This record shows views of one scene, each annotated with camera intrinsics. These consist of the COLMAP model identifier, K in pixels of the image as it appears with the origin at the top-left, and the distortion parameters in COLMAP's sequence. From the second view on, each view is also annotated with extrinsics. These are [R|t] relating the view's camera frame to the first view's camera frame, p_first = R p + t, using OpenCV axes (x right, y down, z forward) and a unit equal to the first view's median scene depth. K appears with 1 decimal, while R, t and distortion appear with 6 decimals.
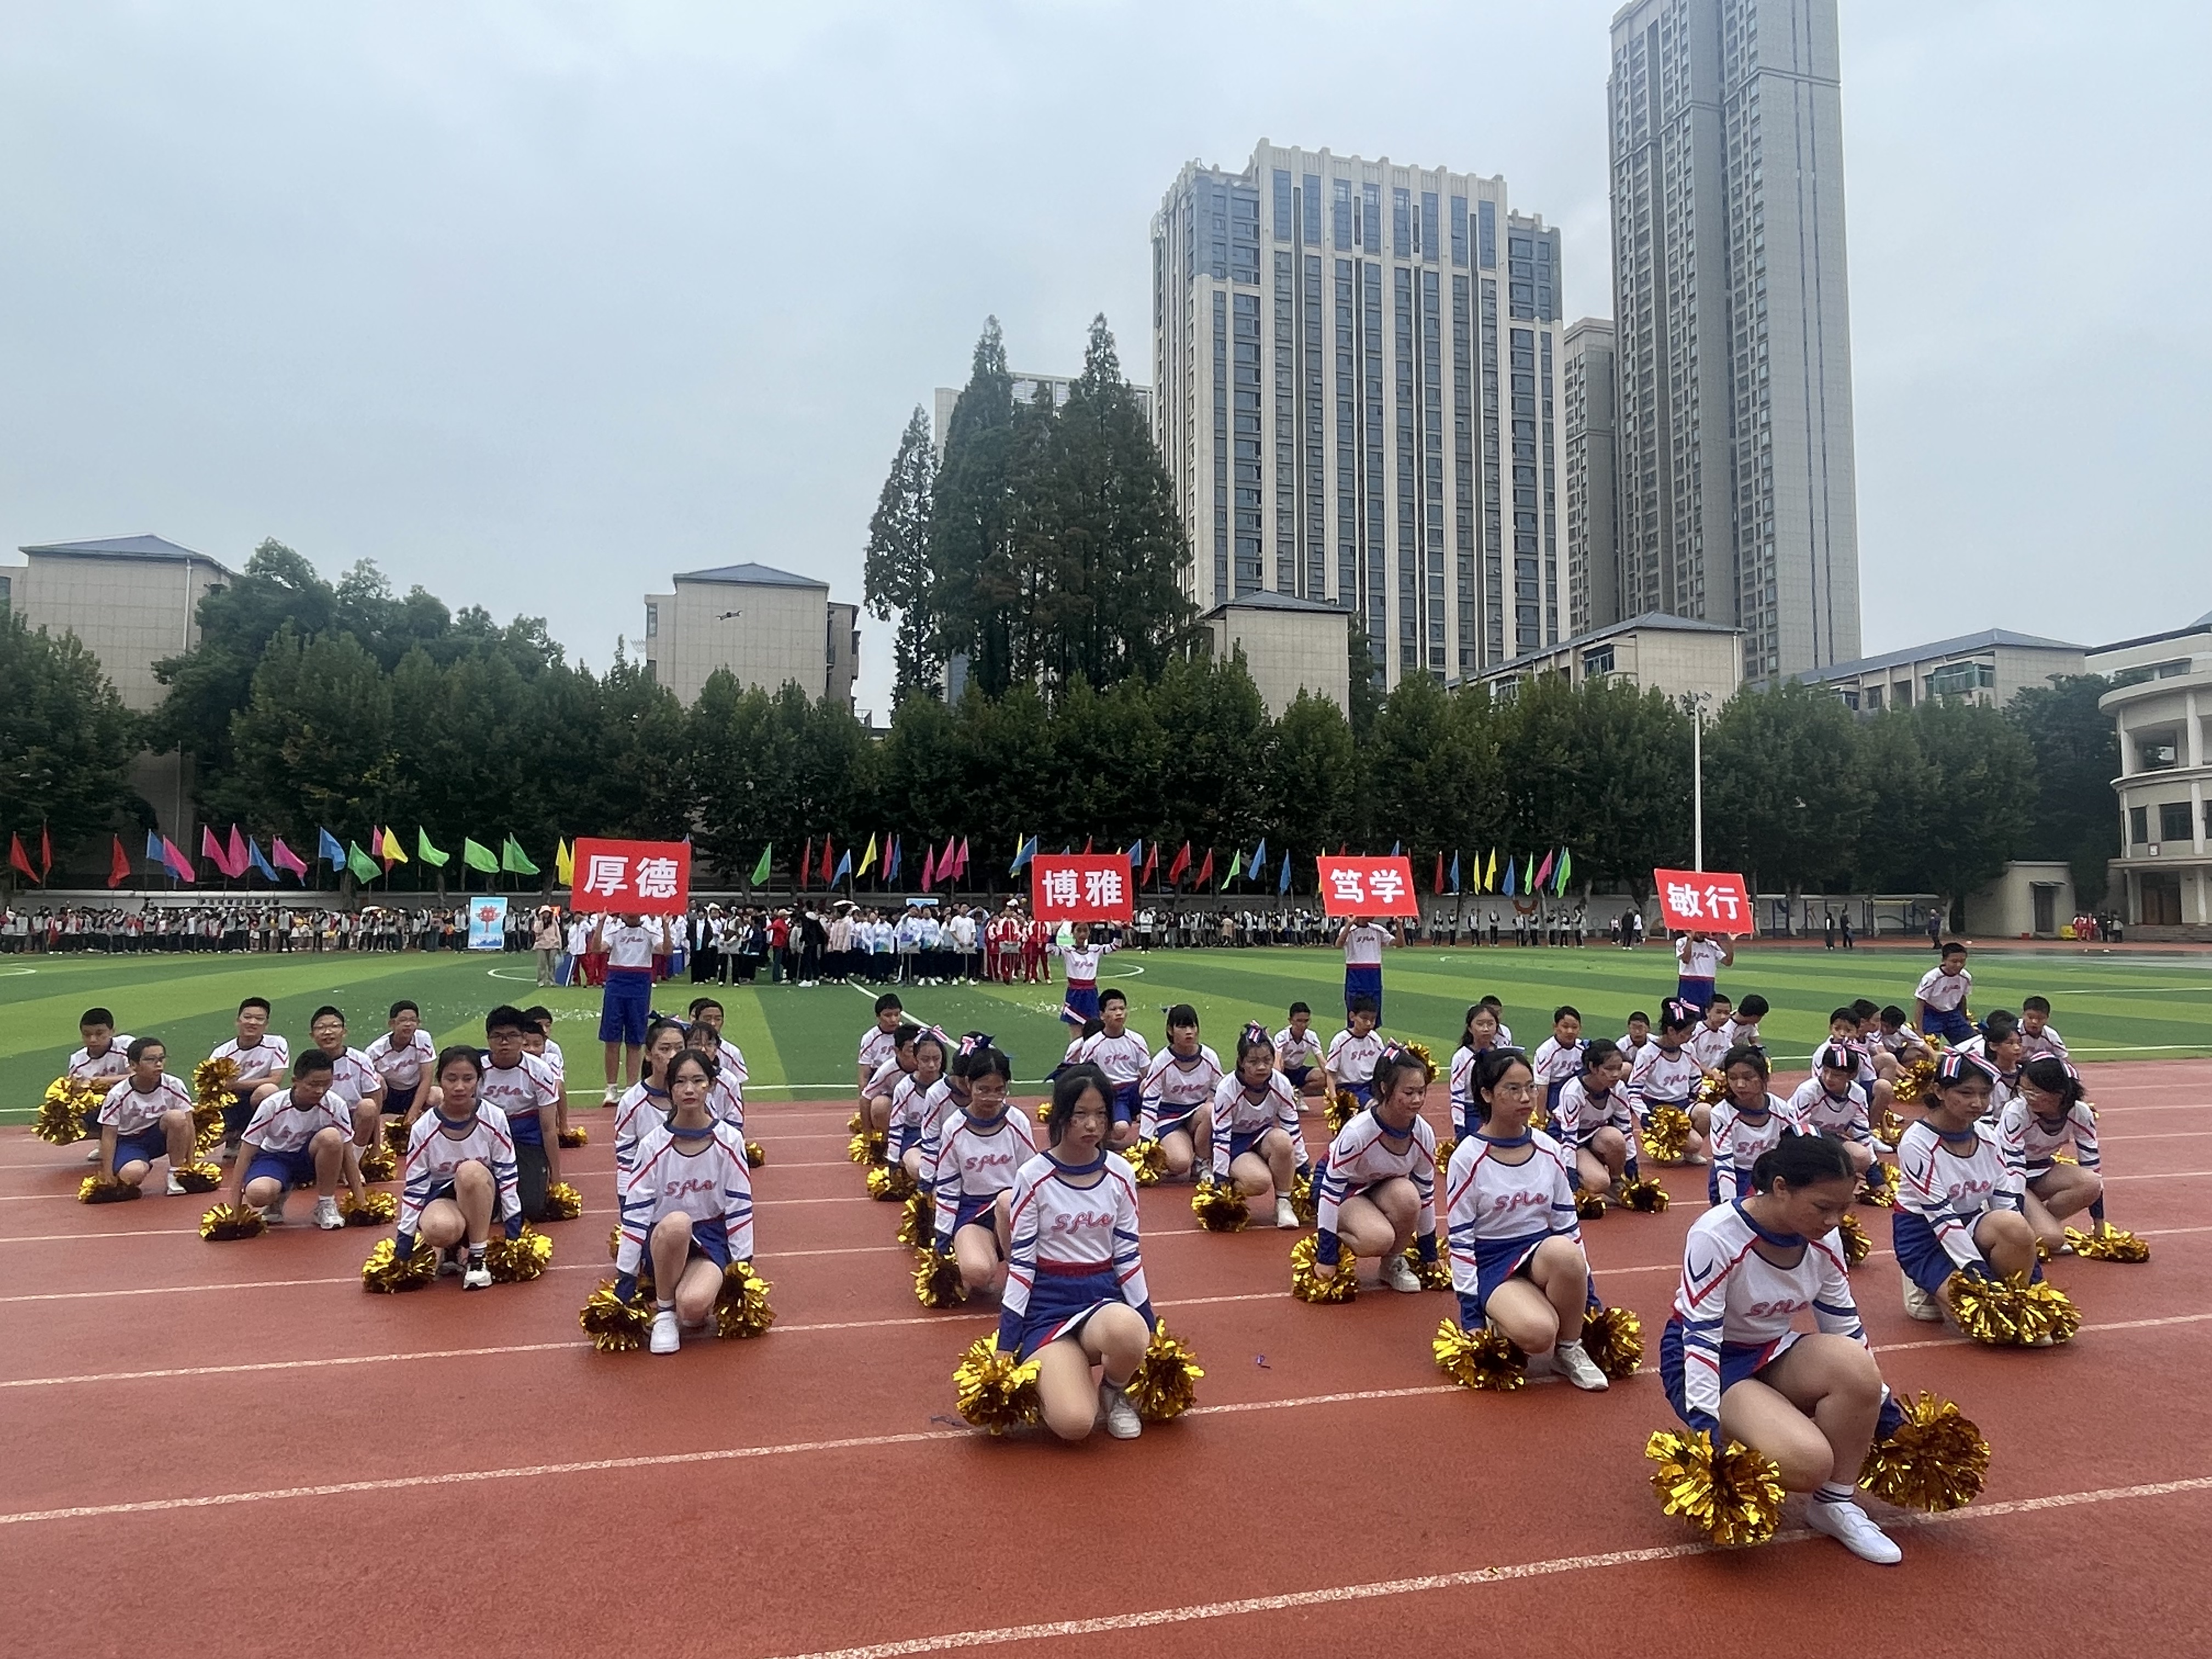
lens RADIAL K [[1438.6, 0, 1099.1], [0, 1438.6, 819.0], [0, 0, 1]] dist [-0.003183, 0.001459]
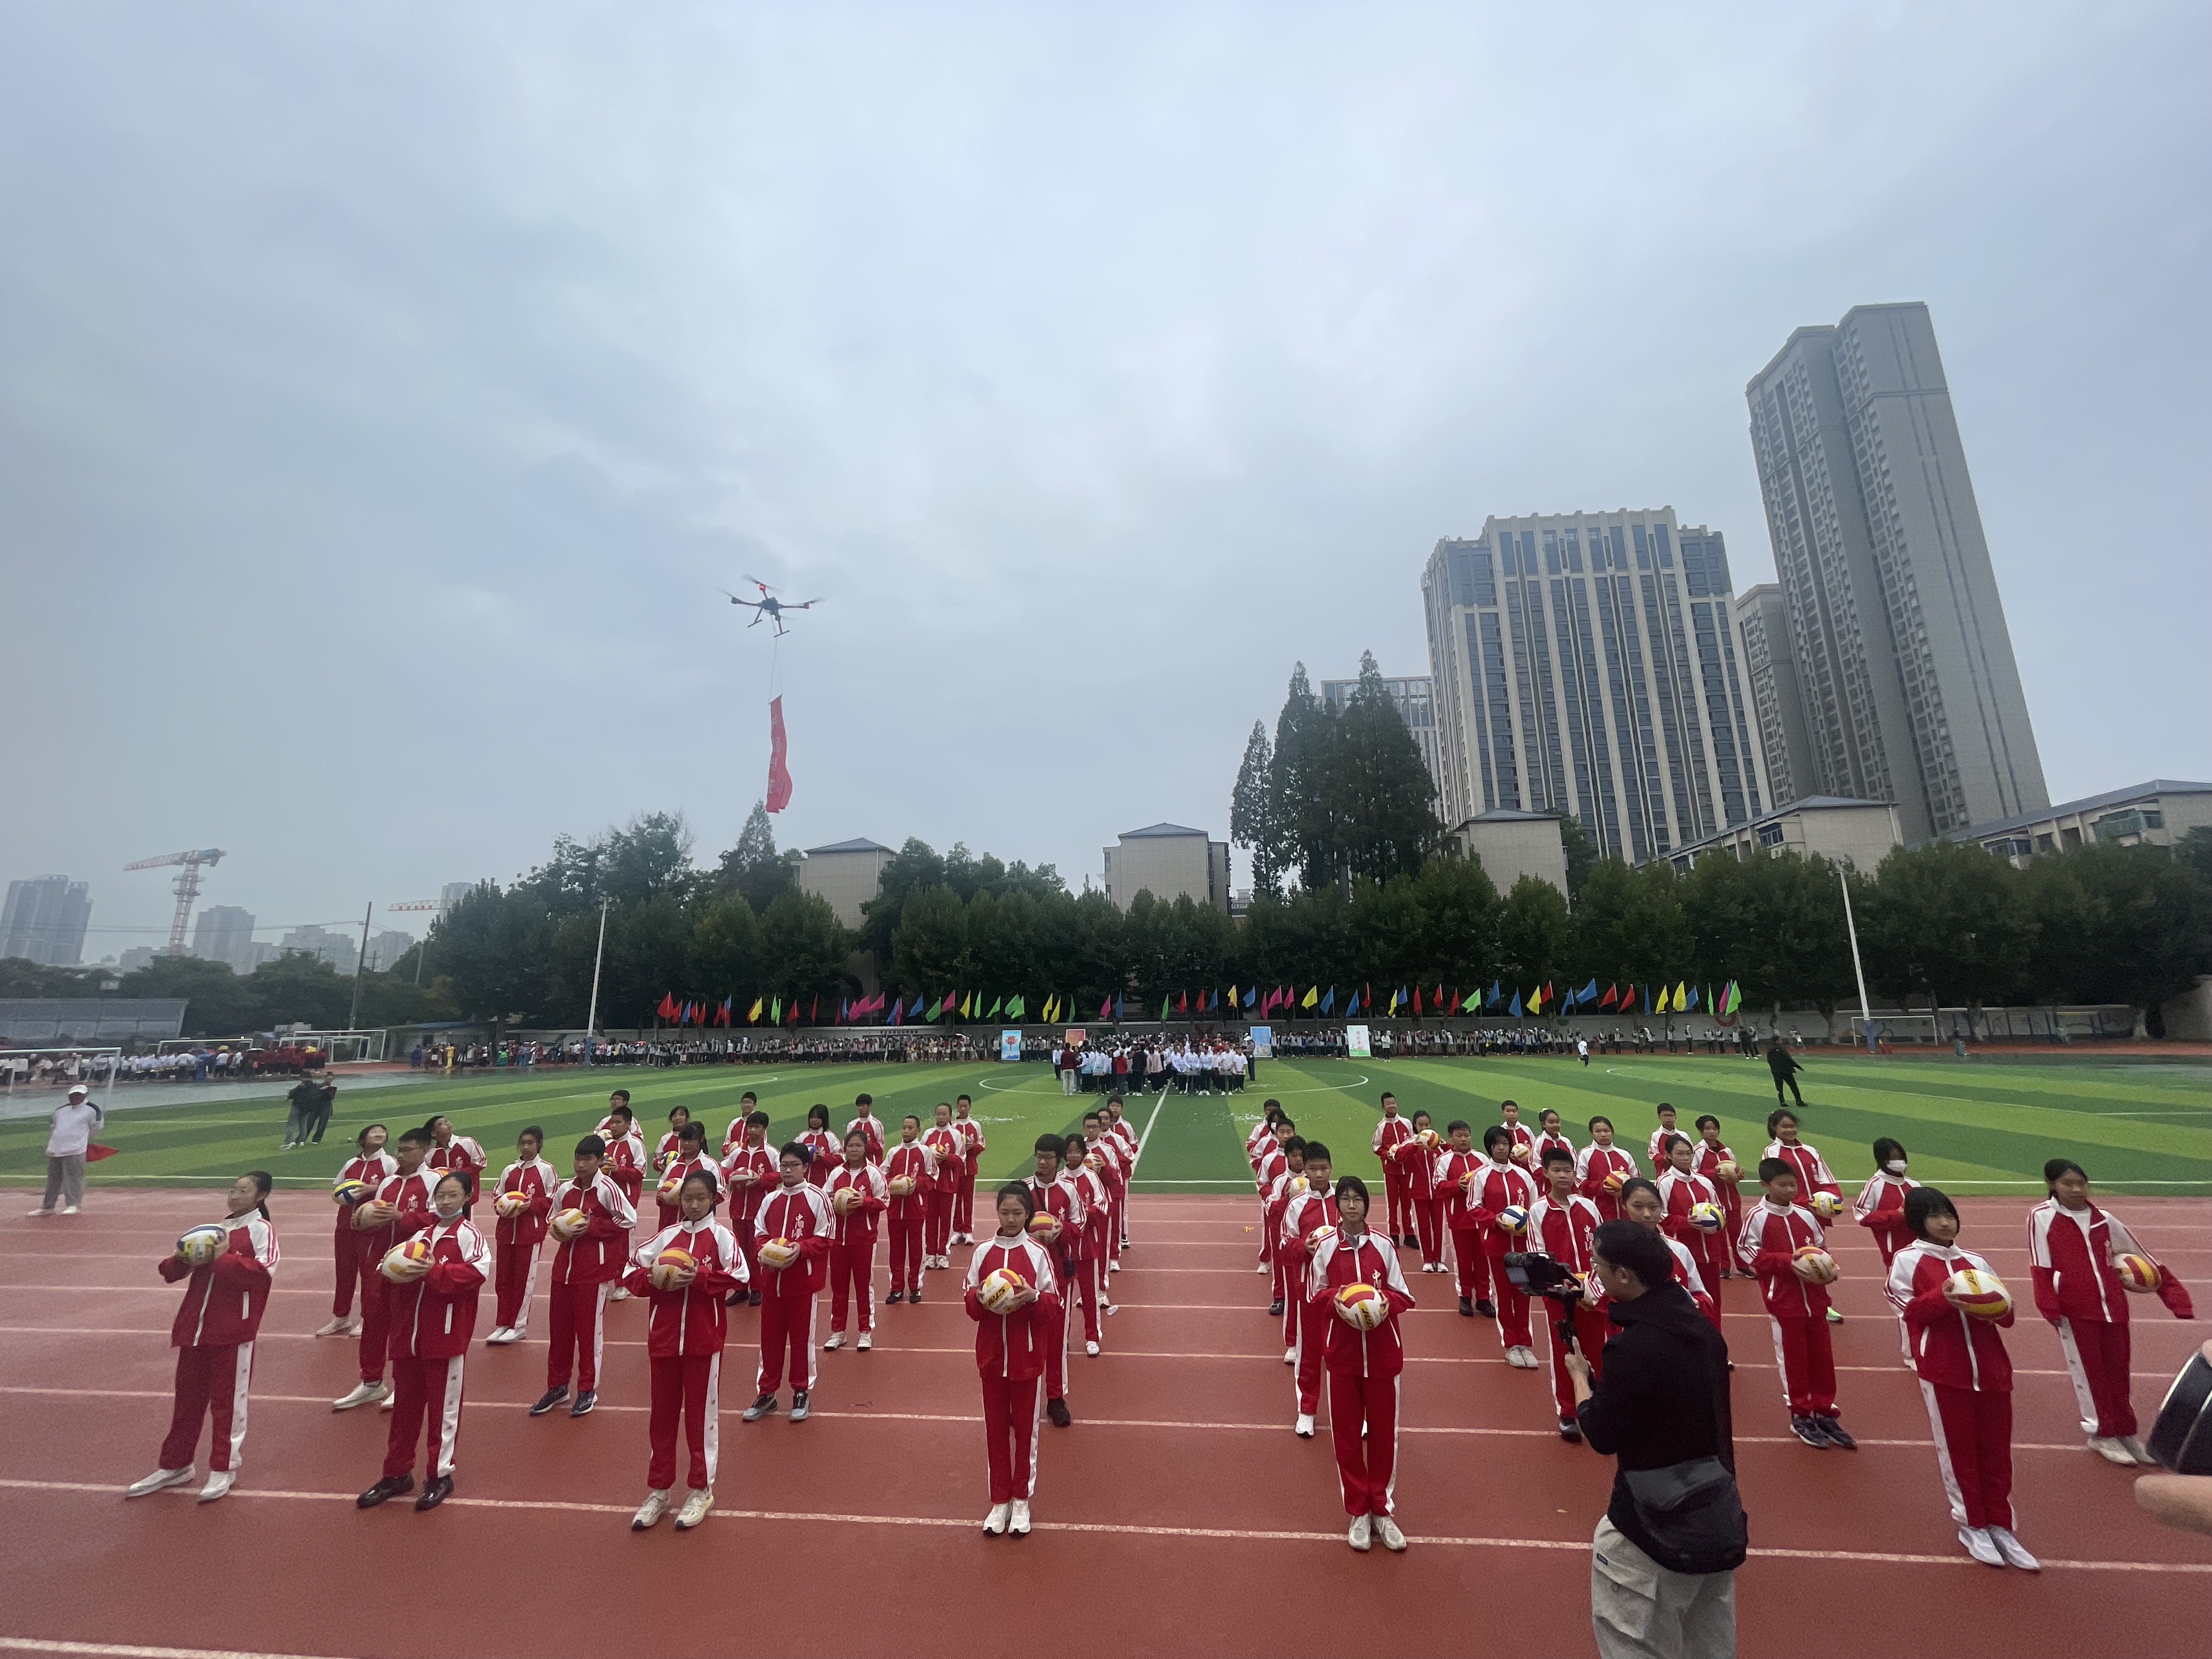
lens RADIAL K [[899.0, 0, 1110.0], [0, 899.0, 828.6], [0, 0, 1]] dist [-0.001080, 0.000012]
pose [[0.938050, -0.087316, -0.335319, 0.052473], [0.037675, 0.987693, -0.151797, -0.011827], [0.344446, 0.129760, 0.929795, -0.010213]]
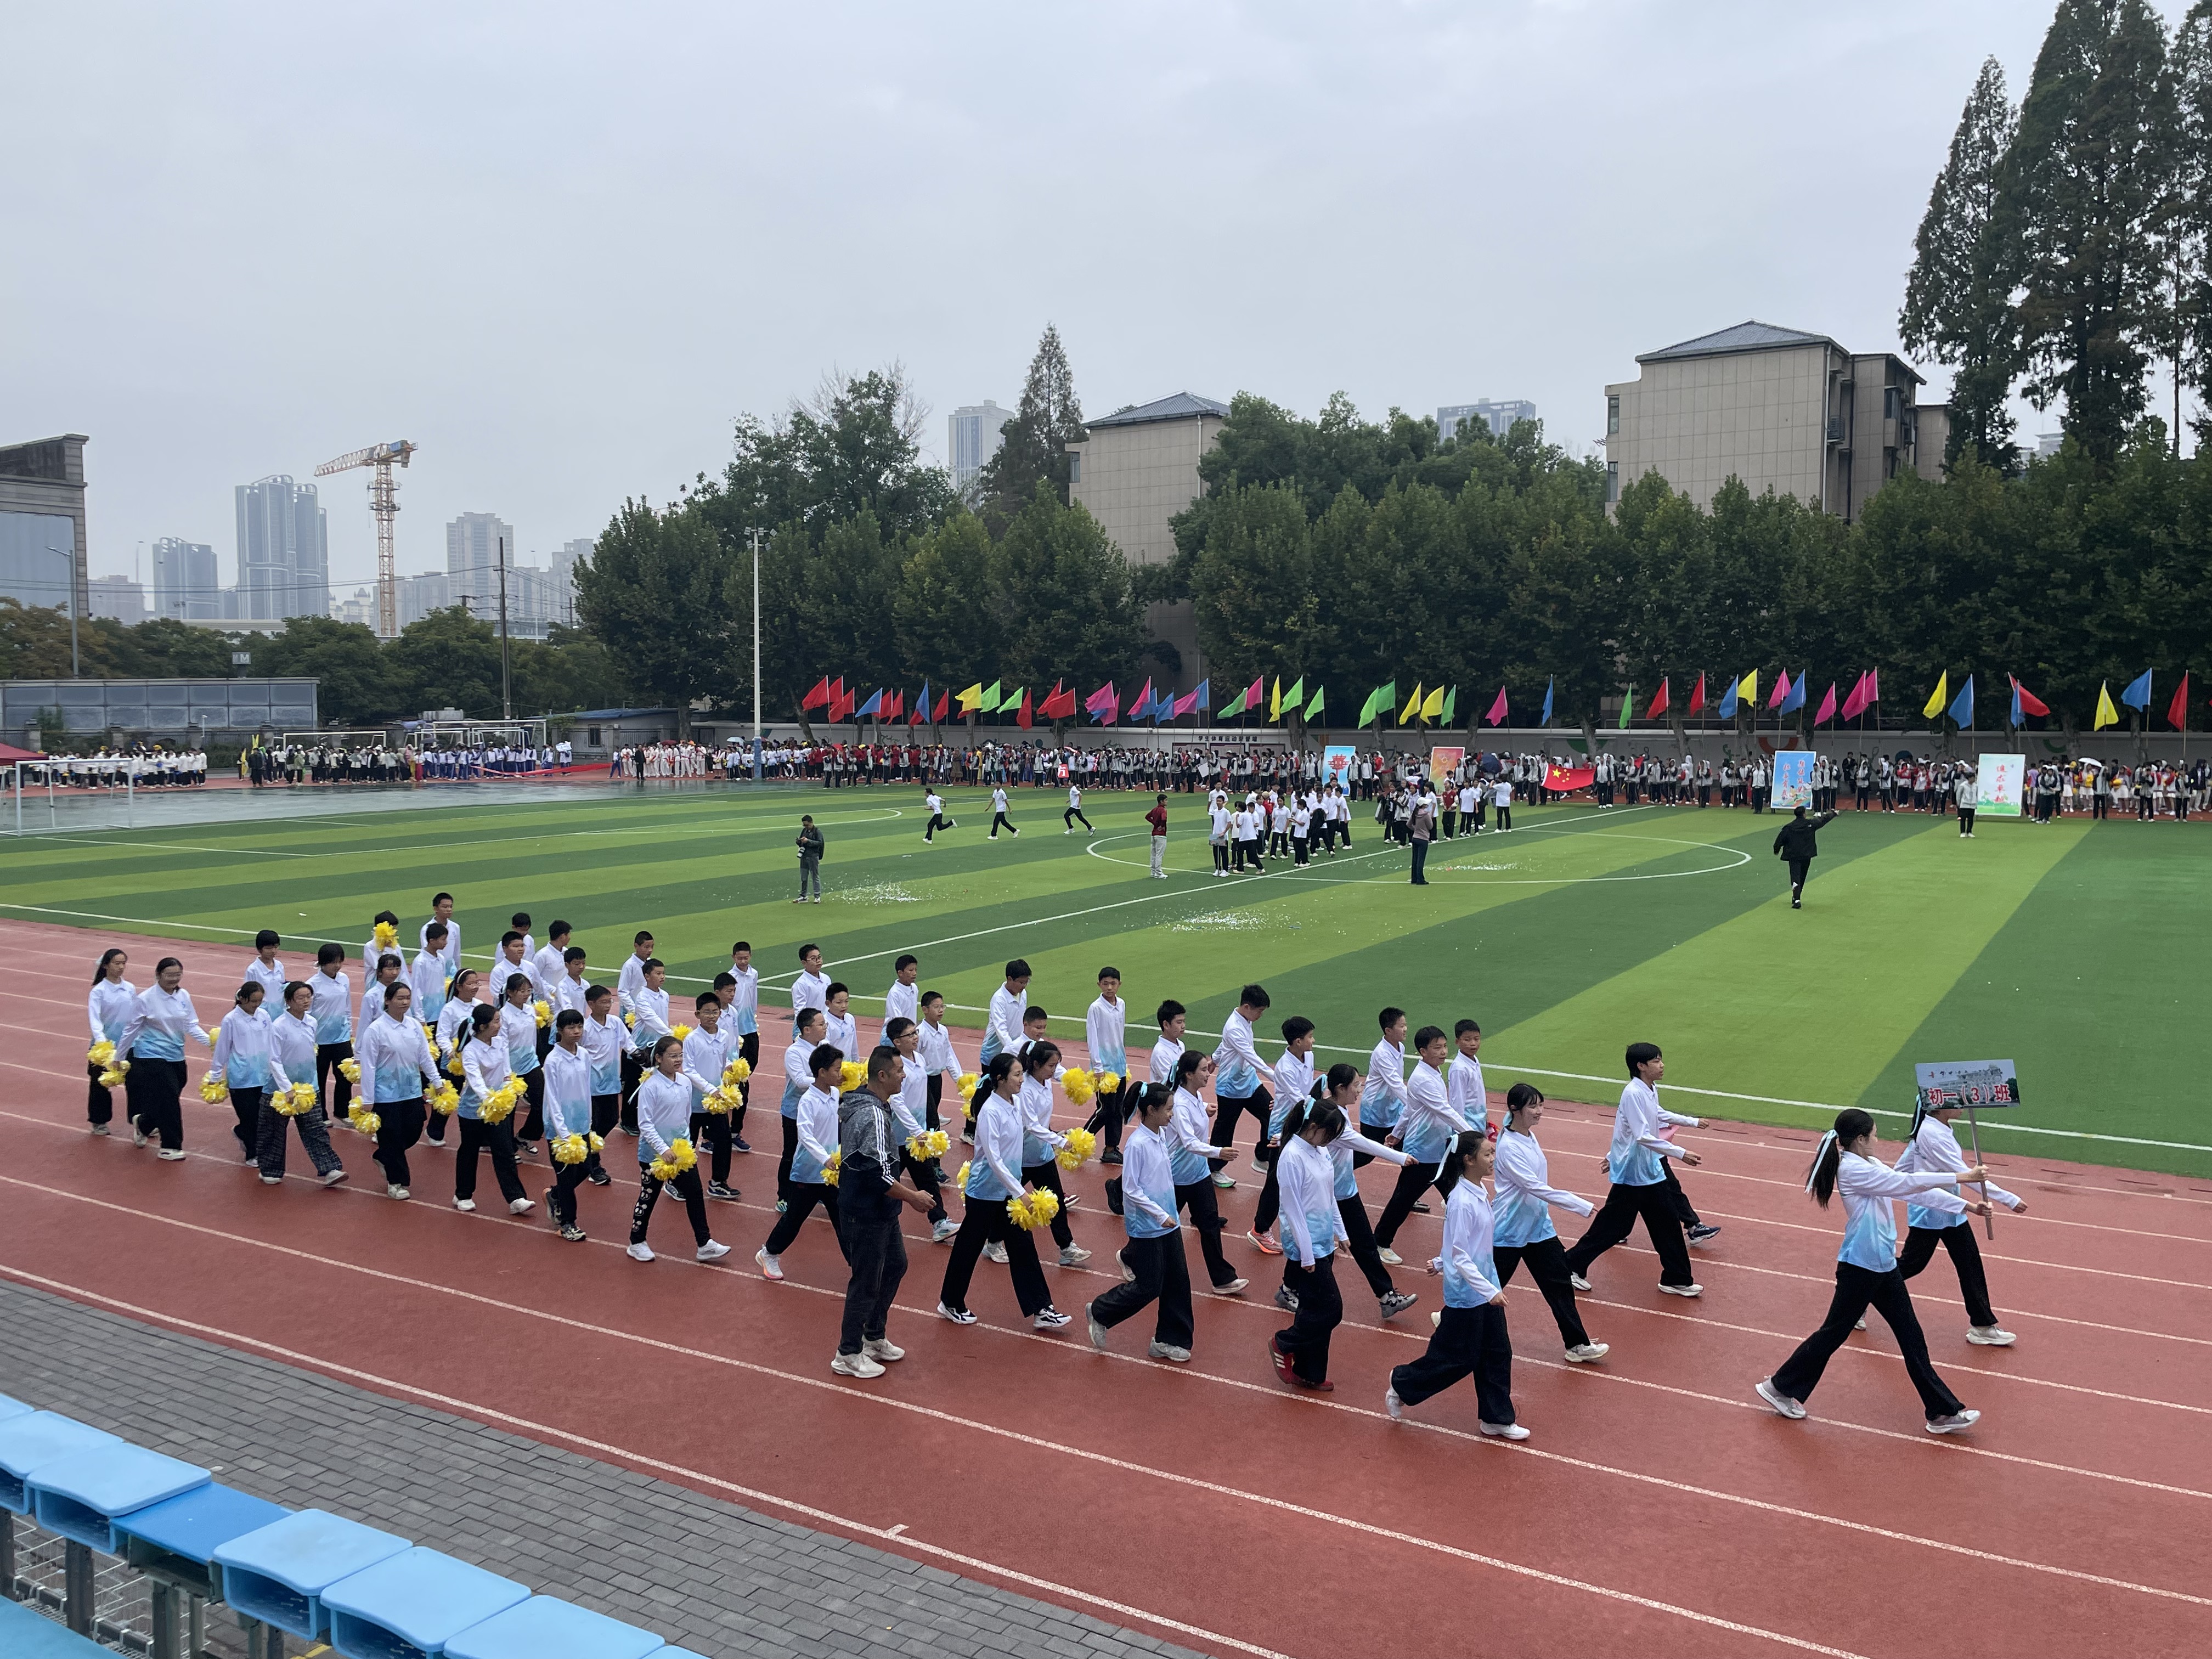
lens RADIAL K [[1791.8, 0, 1141.0], [0, 1791.8, 842.6], [0, 0, 1]] dist [0.073735, -0.076079]
pose [[0.697961, 0.054718, -0.714042, 0.254663], [0.047305, 0.991376, 0.122211, -0.026019], [0.714571, -0.119077, 0.689354, 0.010424]]
